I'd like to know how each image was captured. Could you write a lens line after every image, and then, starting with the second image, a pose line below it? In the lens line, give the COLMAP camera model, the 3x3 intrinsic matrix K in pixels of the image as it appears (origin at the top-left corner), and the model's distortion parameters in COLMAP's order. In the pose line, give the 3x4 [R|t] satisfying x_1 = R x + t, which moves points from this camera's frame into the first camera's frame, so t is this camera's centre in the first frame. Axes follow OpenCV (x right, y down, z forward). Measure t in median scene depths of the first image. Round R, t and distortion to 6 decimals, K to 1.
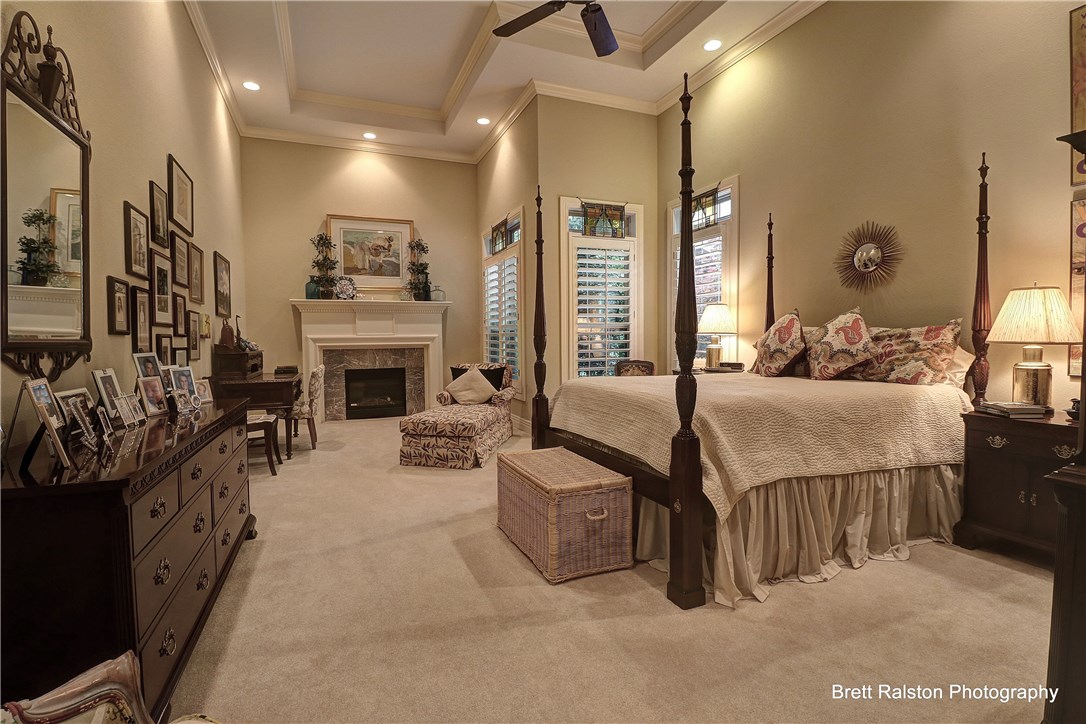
lens RADIAL K [[515.5, 0, 541.2], [0, 515.5, 353.2], [0, 0, 1]] dist [-0.001540, -0.000150]
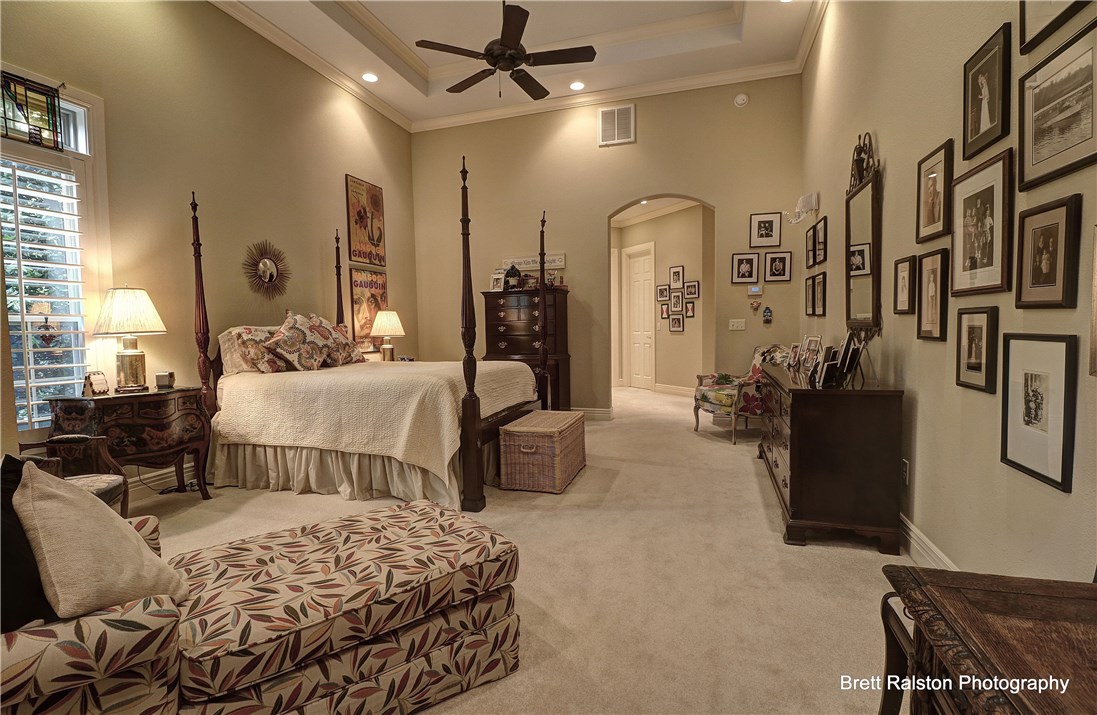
lens RADIAL K [[499.9, 0, 542.3], [0, 499.9, 355.3], [0, 0, 1]] dist [-0.021595, -0.000428]
pose [[-0.752264, -0.012028, 0.658752, -0.368967], [0.046019, 0.996432, 0.070745, -0.022924], [-0.657253, 0.083534, -0.749026, 0.873072]]
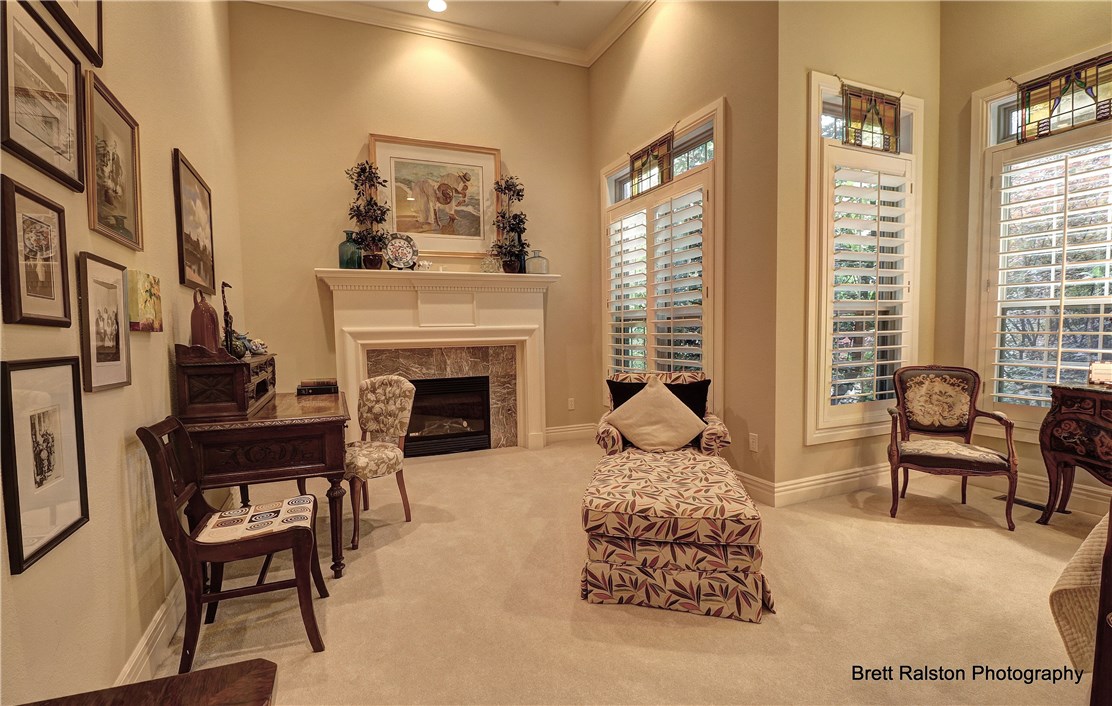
lens RADIAL K [[521.2, 0, 551.7], [0, 521.2, 361.1], [0, 0, 1]] dist [-0.012422, -0.002367]
pose [[0.999870, -0.009452, 0.013068, -0.220622], [0.009101, 0.999602, 0.026700, -0.008999], [-0.013315, -0.026577, 0.999558, 0.386035]]
